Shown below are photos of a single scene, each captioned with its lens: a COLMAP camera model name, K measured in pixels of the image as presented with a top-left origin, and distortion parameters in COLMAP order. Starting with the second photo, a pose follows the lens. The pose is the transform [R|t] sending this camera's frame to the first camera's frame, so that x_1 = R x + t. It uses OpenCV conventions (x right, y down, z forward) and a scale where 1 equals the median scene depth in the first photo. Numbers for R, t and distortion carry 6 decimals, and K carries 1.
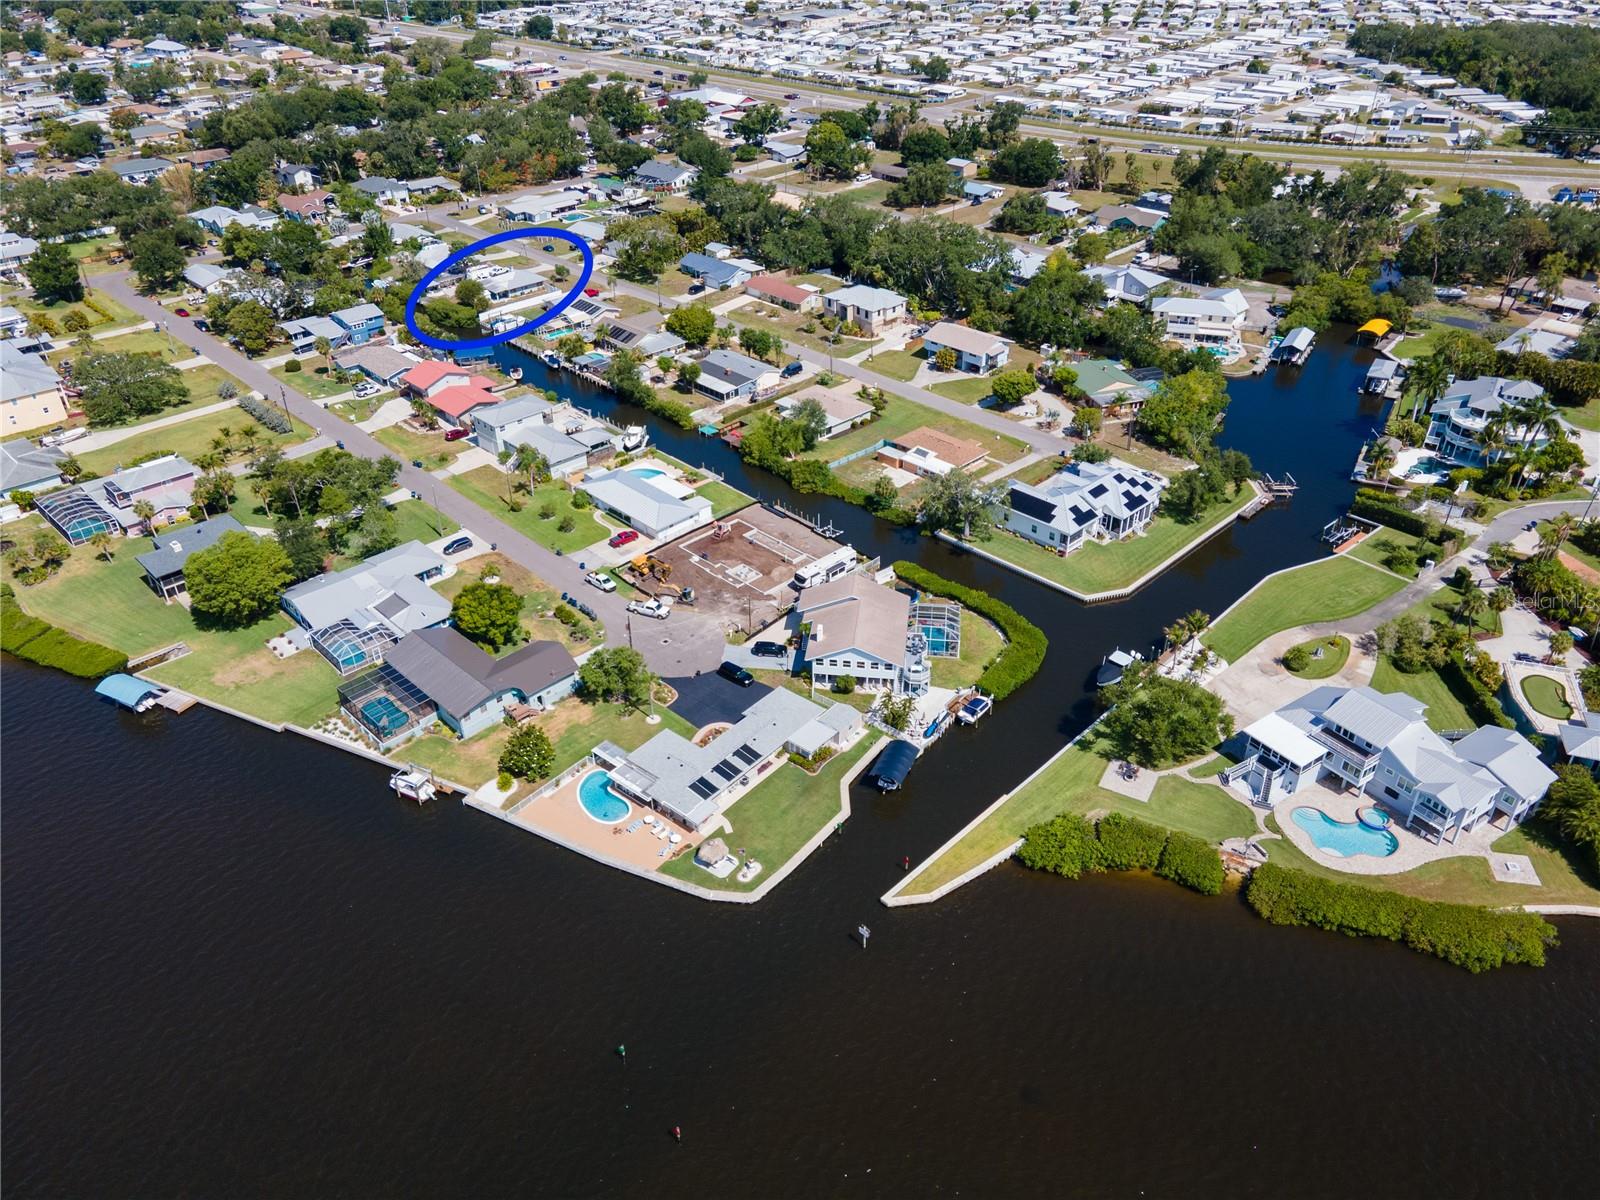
lens RADIAL K [[1156.7, 0, 792.0], [0, 1156.7, 597.5], [0, 0, 1]] dist [0.029127, 0.021831]
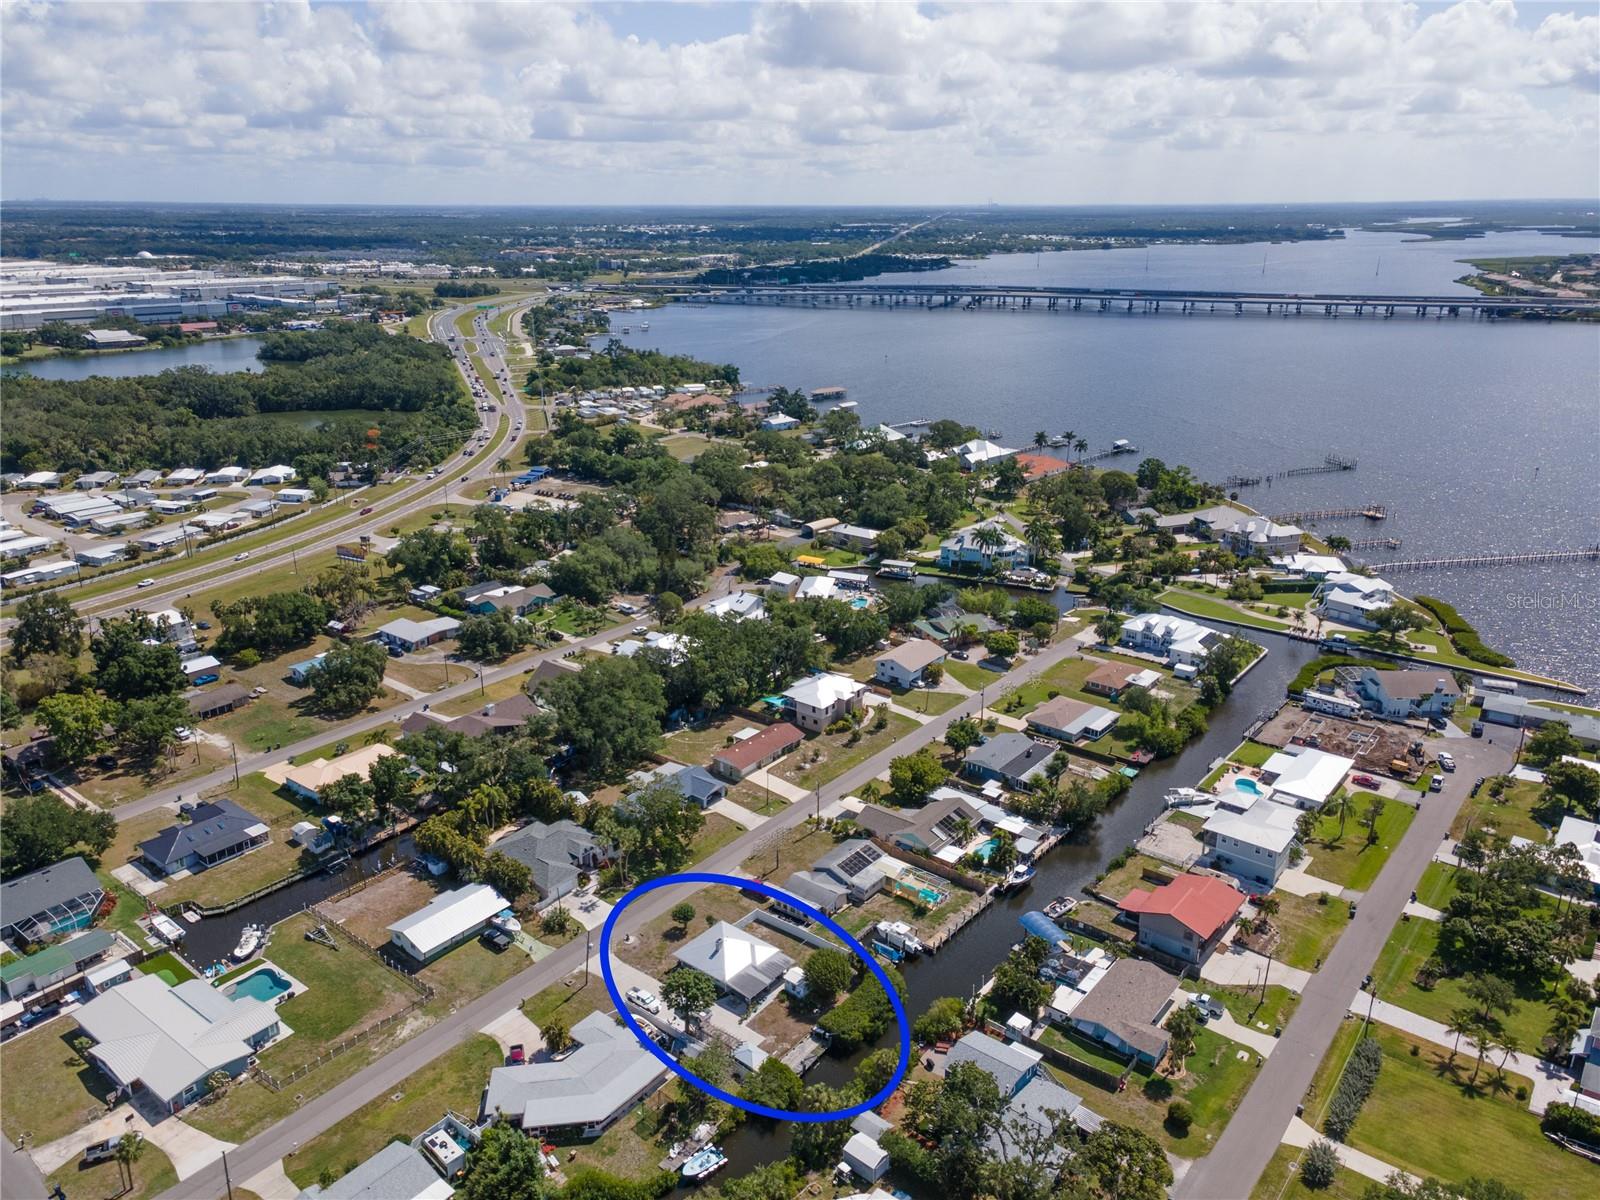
lens RADIAL K [[1156.7, 0, 792.0], [0, 1156.7, 597.5], [0, 0, 1]] dist [0.029127, 0.021831]
pose [[-0.123006, -0.311328, 0.942308, -1.158341], [0.539468, 0.775999, 0.326802, -0.921645], [-0.832973, 0.548544, 0.072499, 1.297858]]
